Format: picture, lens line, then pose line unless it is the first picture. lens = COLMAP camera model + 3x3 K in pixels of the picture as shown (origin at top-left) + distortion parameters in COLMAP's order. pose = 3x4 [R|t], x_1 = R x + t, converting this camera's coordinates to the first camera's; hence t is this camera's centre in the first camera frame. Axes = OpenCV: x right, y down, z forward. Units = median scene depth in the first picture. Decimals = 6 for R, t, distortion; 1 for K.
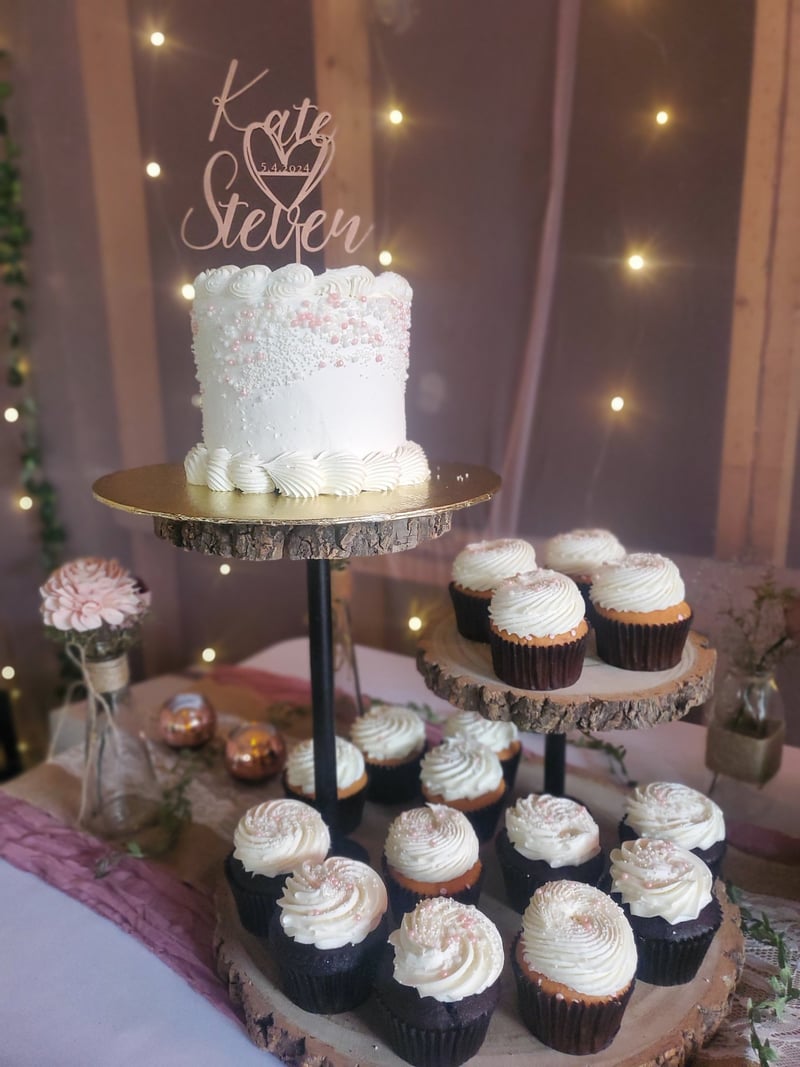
lens RADIAL K [[796.8, 0, 400.0], [0, 796.8, 533.5], [0, 0, 1]] dist [0.001565, -0.006327]
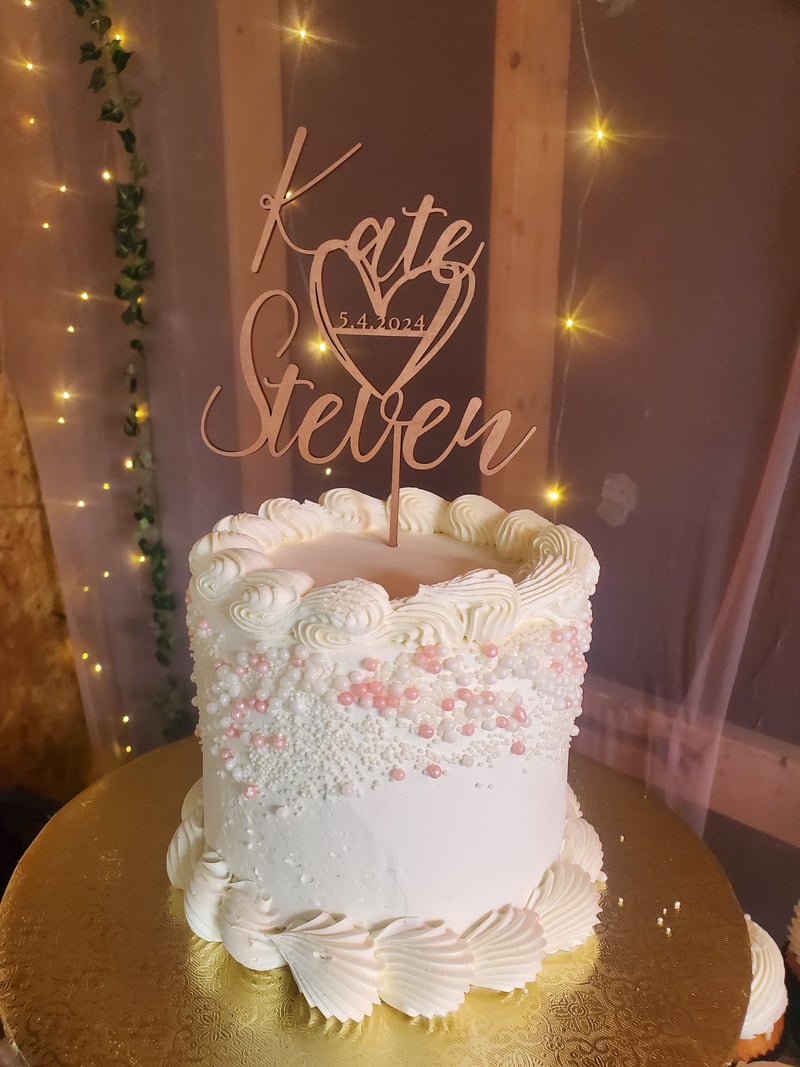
lens RADIAL K [[787.2, 0, 400.0], [0, 787.2, 533.5], [0, 0, 1]] dist [0.210851, -0.495664]
pose [[0.975407, 0.086373, -0.202783, -0.007580], [-0.079590, 0.995968, 0.041385, -0.339841], [0.205540, -0.024228, 0.978349, 0.464416]]
